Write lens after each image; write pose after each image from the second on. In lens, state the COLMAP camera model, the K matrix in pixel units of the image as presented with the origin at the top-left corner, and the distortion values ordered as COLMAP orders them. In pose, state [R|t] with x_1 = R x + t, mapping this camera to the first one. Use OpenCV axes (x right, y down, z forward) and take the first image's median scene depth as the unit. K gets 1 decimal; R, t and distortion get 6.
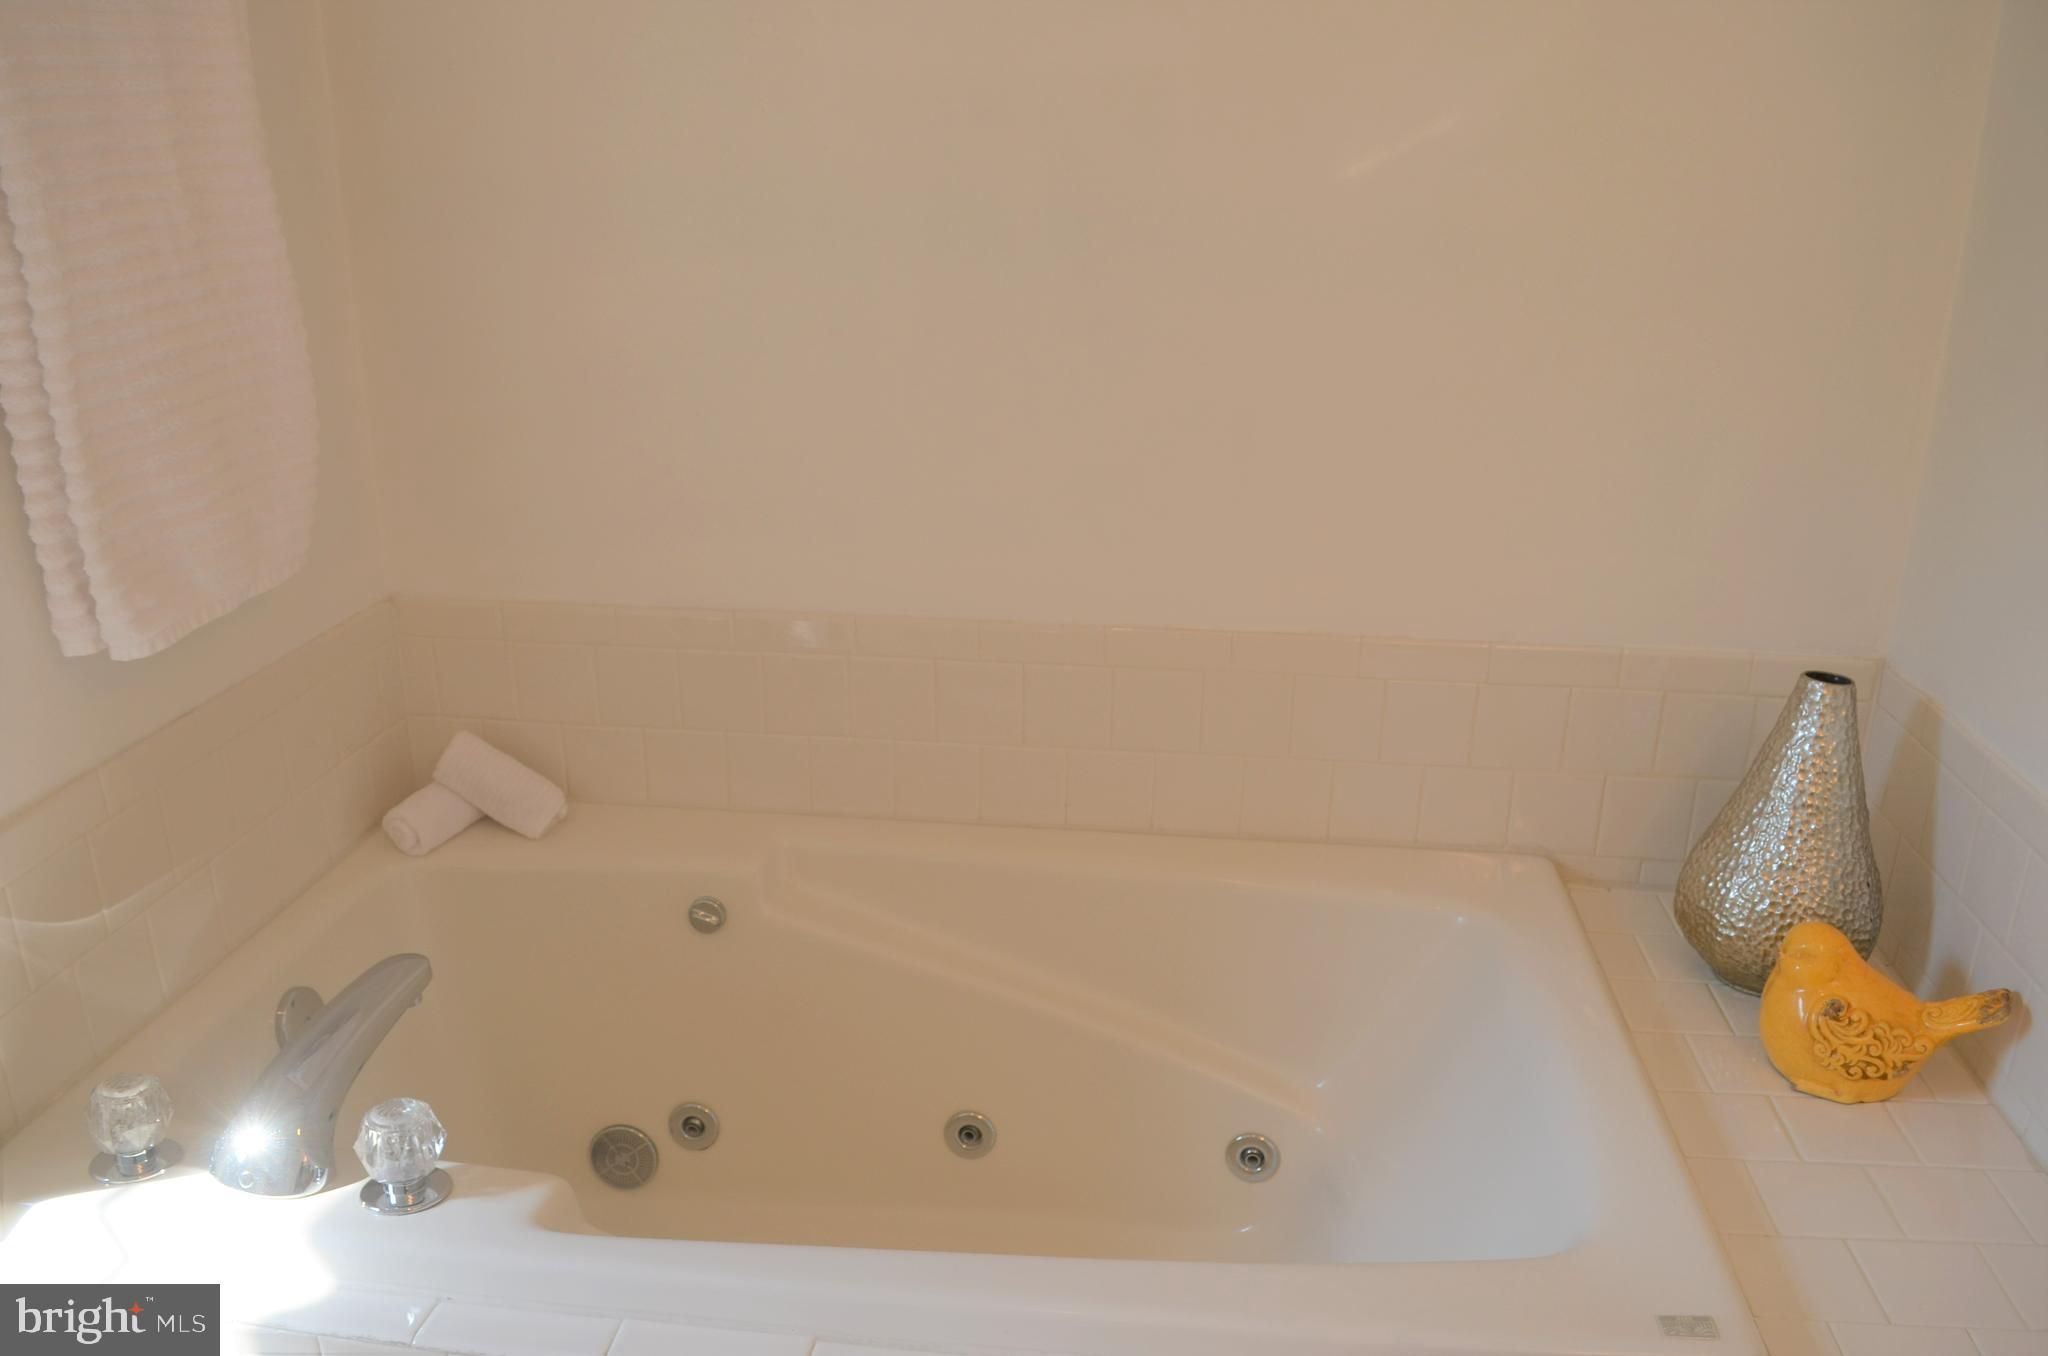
lens RADIAL K [[1596.5, 0, 1016.7], [0, 1596.5, 697.3], [0, 0, 1]] dist [-0.086615, 0.019133]
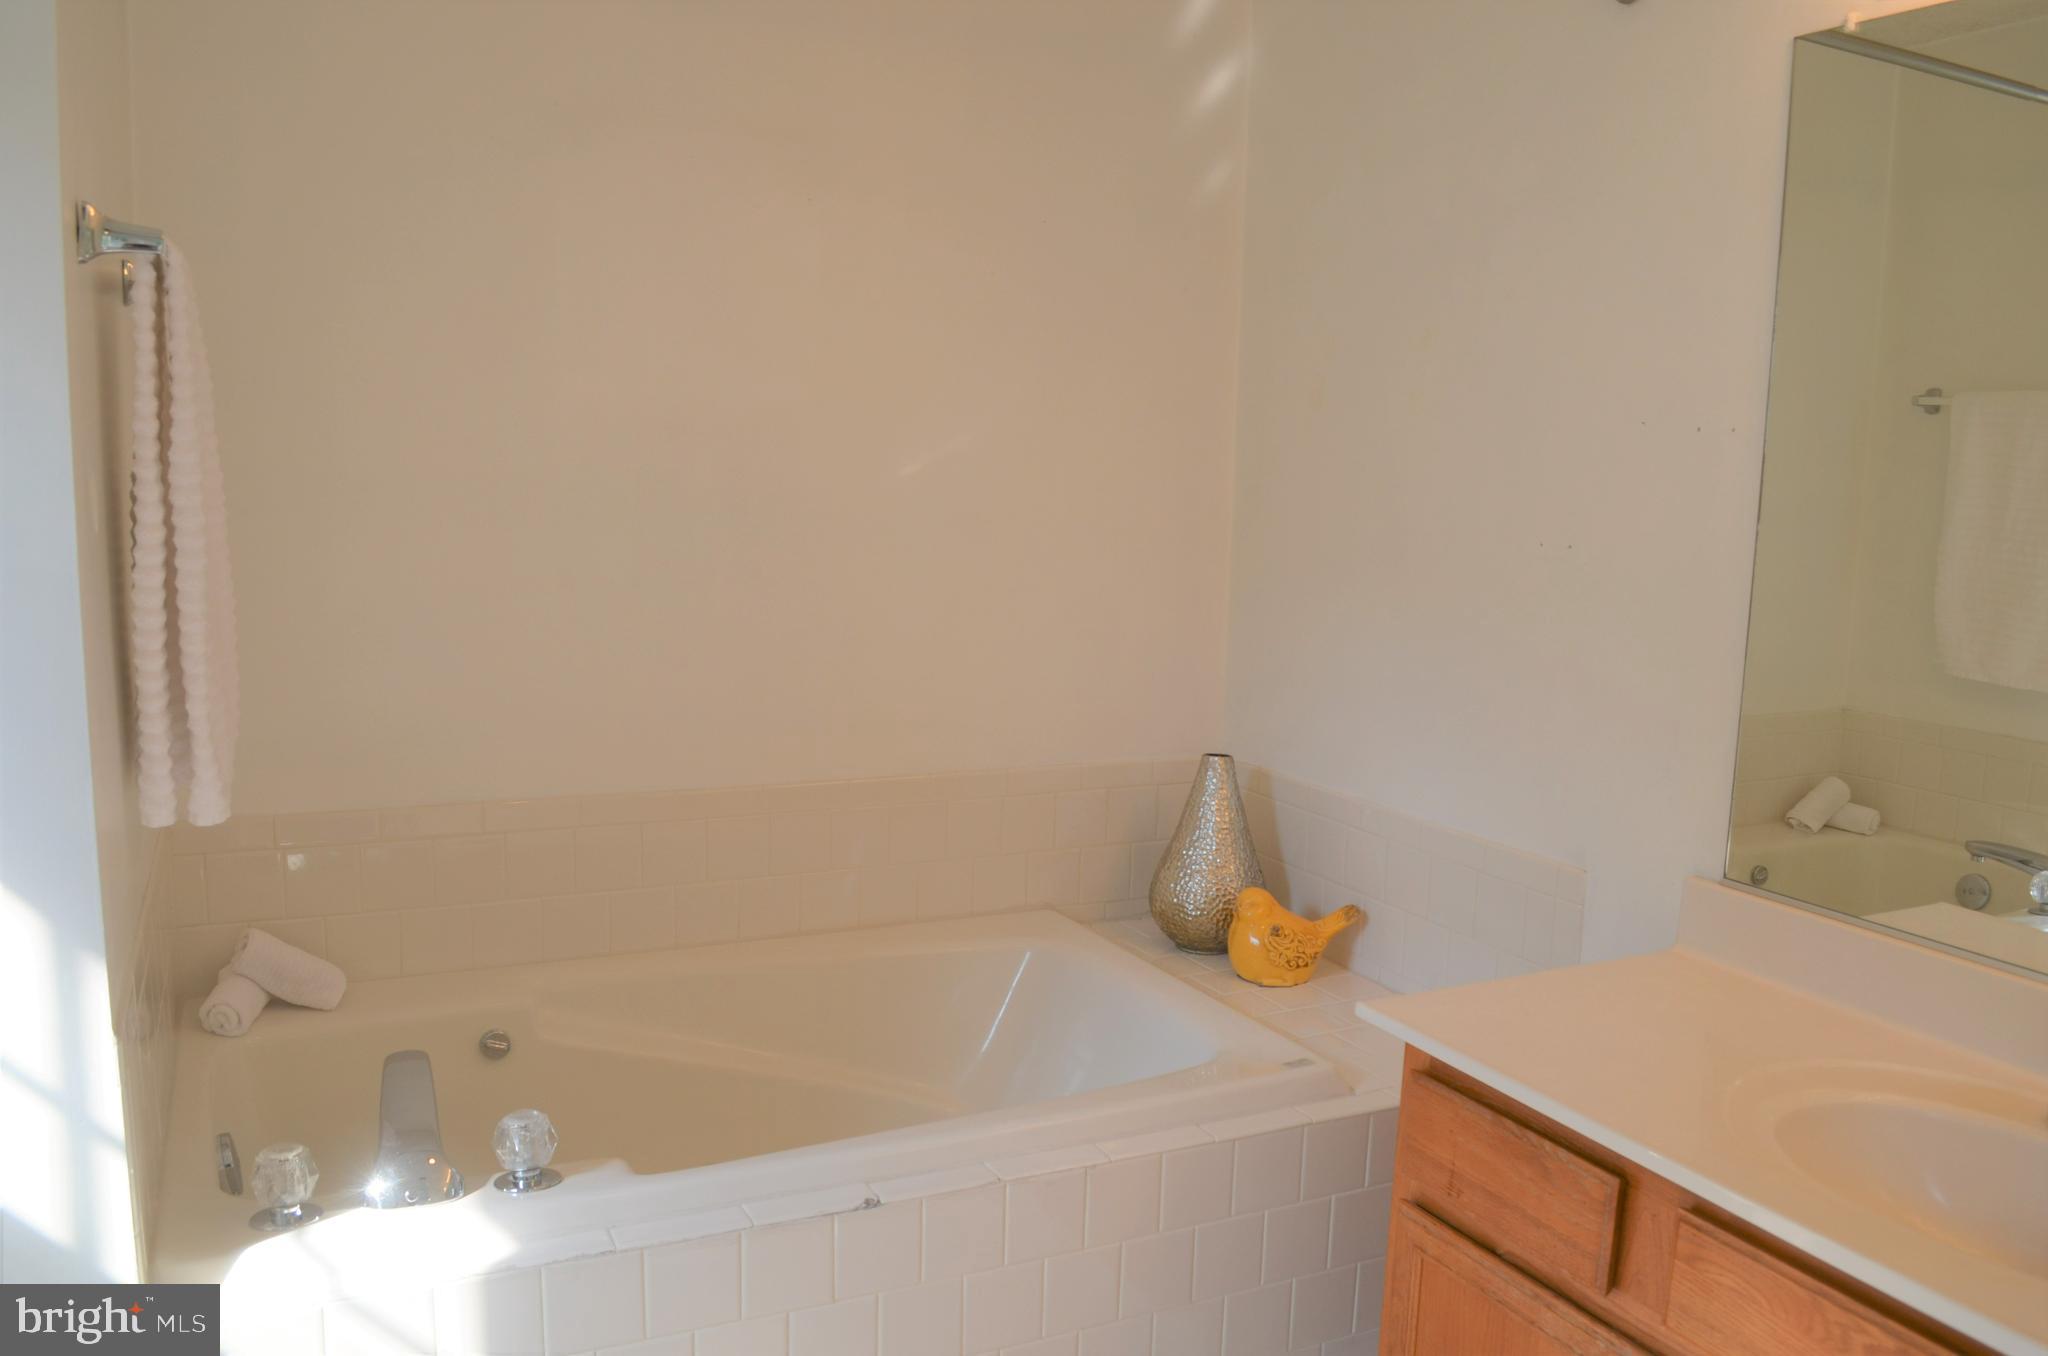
lens RADIAL K [[1596.5, 0, 1024.3], [0, 1596.5, 678.0], [0, 0, 1]] dist [-0.086615, 0.019133]
pose [[0.837353, -0.056440, 0.543741, -0.665941], [0.167256, 0.973408, -0.156532, 0.159491], [-0.520447, 0.222016, 0.824526, -0.382563]]
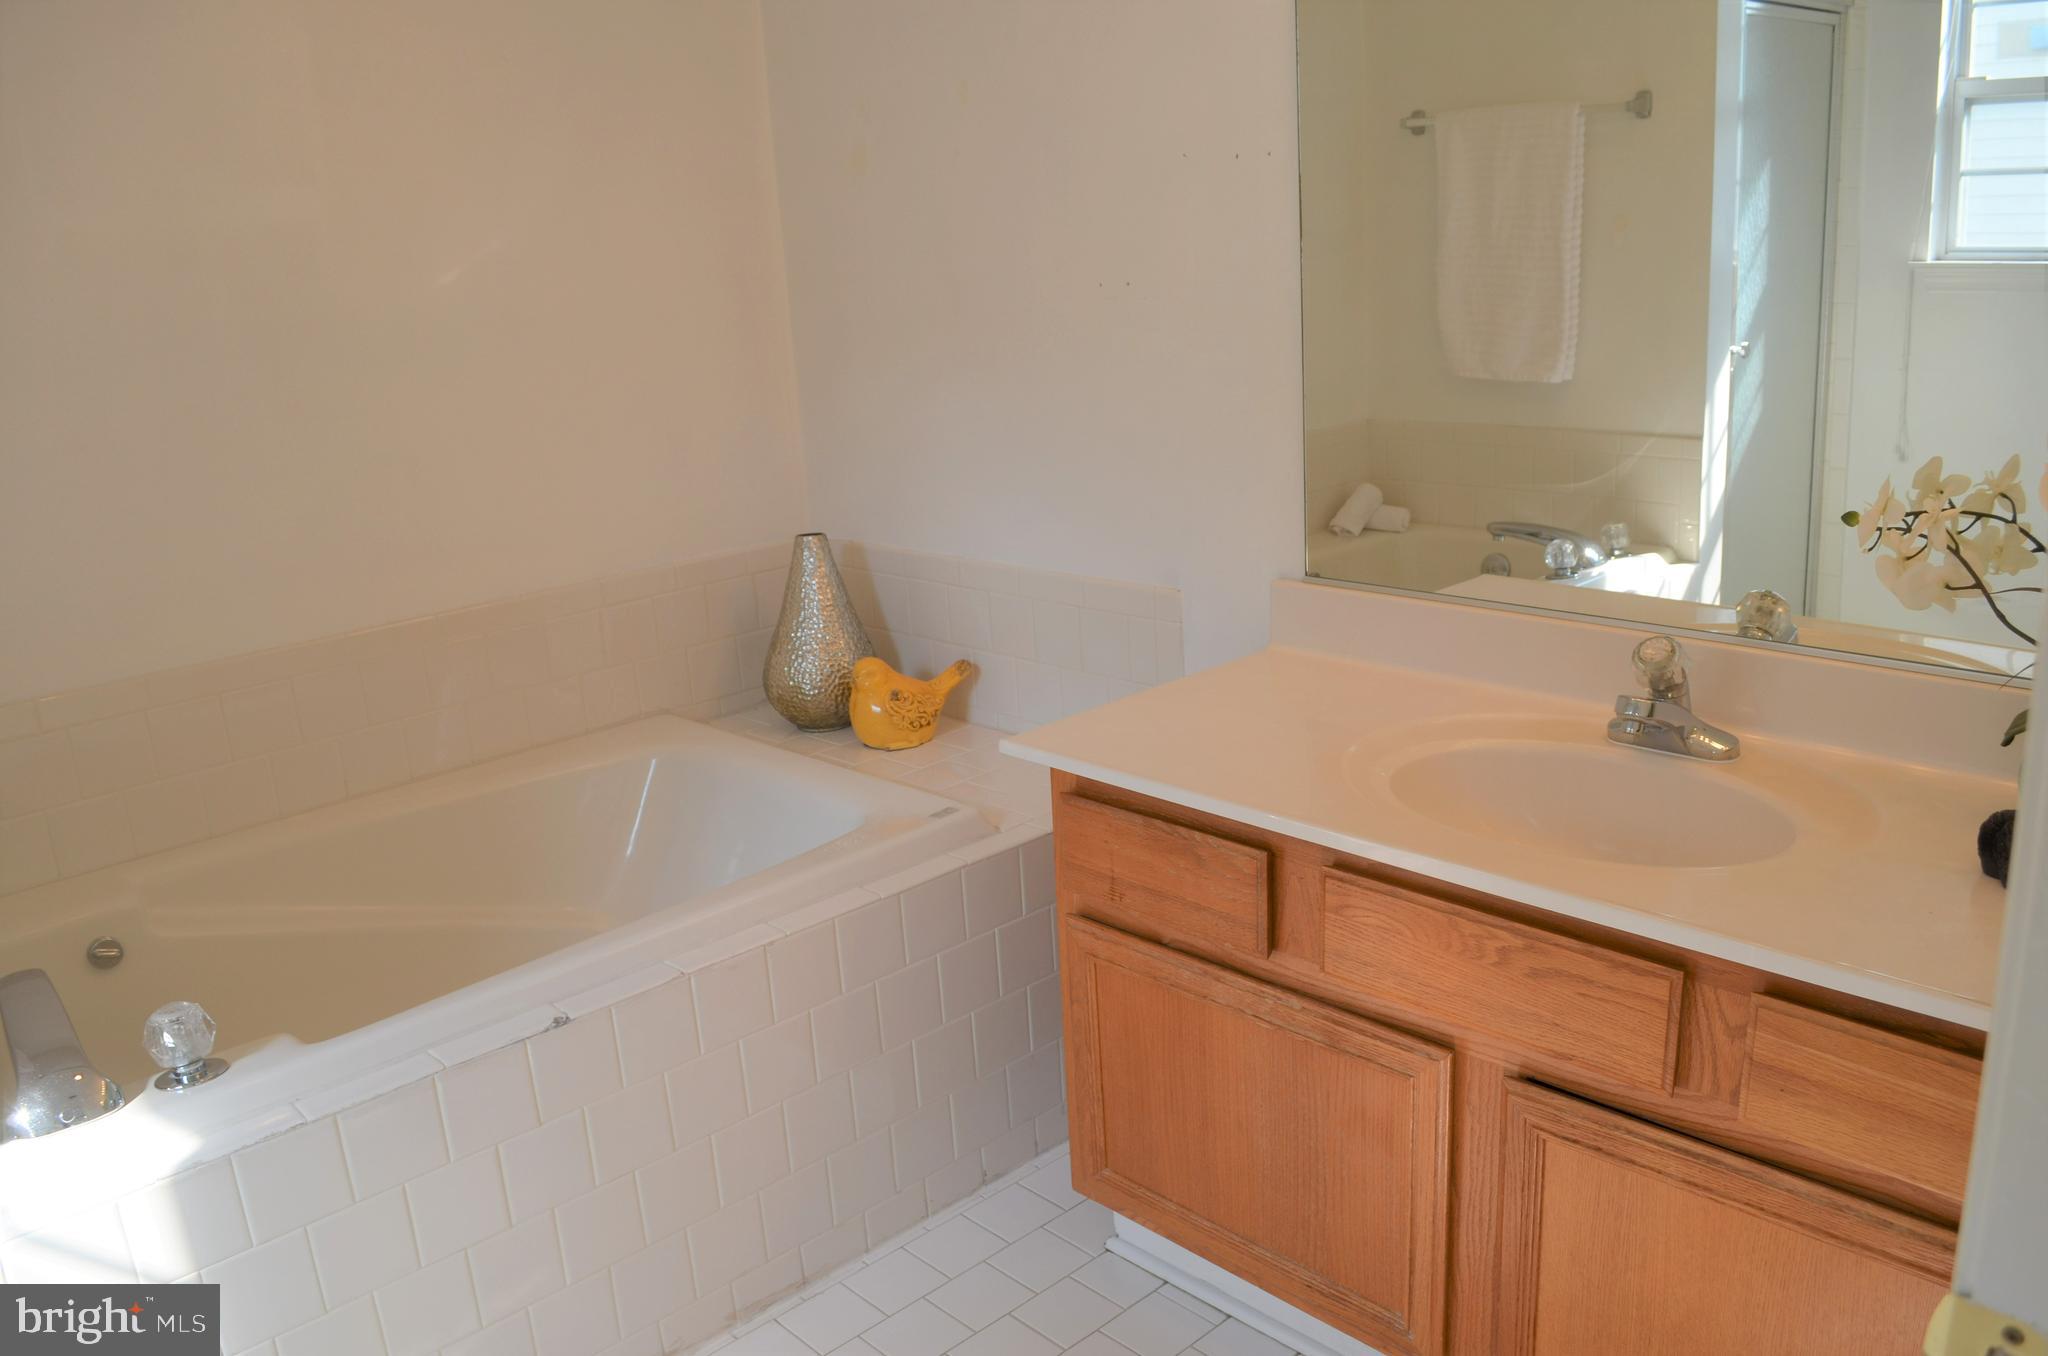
lens RADIAL K [[1596.5, 0, 1015.0], [0, 1596.5, 677.9], [0, 0, 1]] dist [-0.086615, 0.019133]
pose [[0.639676, -0.246596, 0.728014, -0.717660], [0.326797, 0.944526, 0.032791, 0.169472], [-0.695714, 0.216937, 0.684777, -0.350821]]
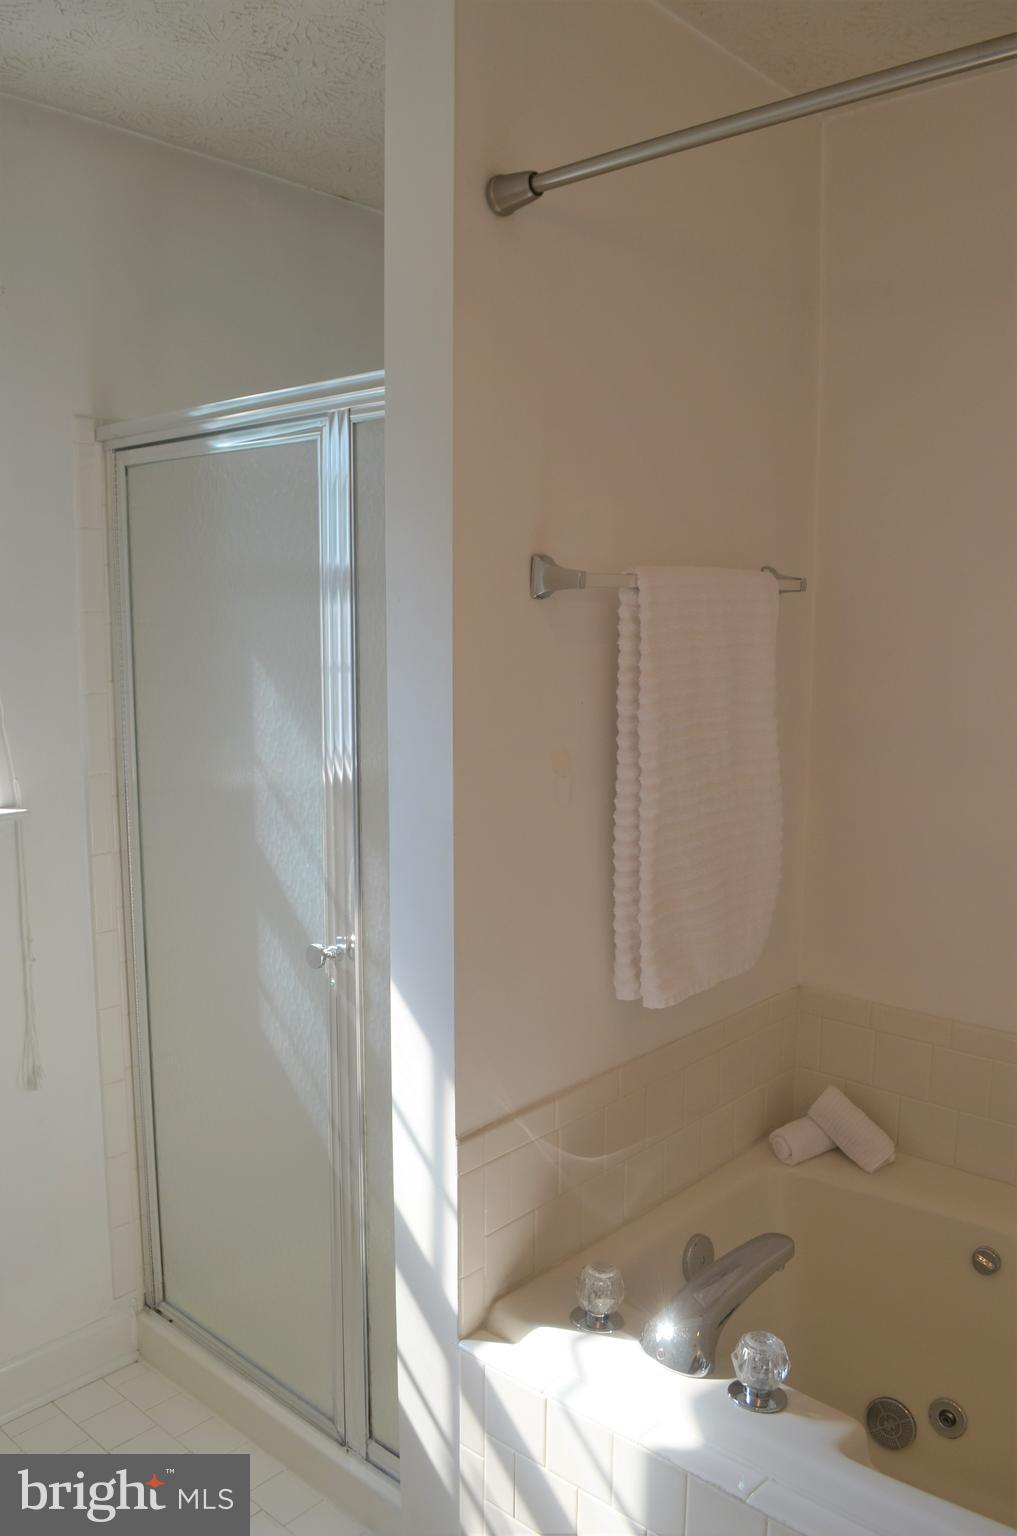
lens RADIAL K [[1197.4, 0, 506.7], [0, 1197.4, 768.8], [0, 0, 1]] dist [-0.086615, 0.019133]
pose [[0.821229, 0.076573, -0.565437, -0.002475], [-0.202788, 0.965428, -0.163785, -0.029382], [0.533348, 0.249169, 0.808366, -0.160306]]
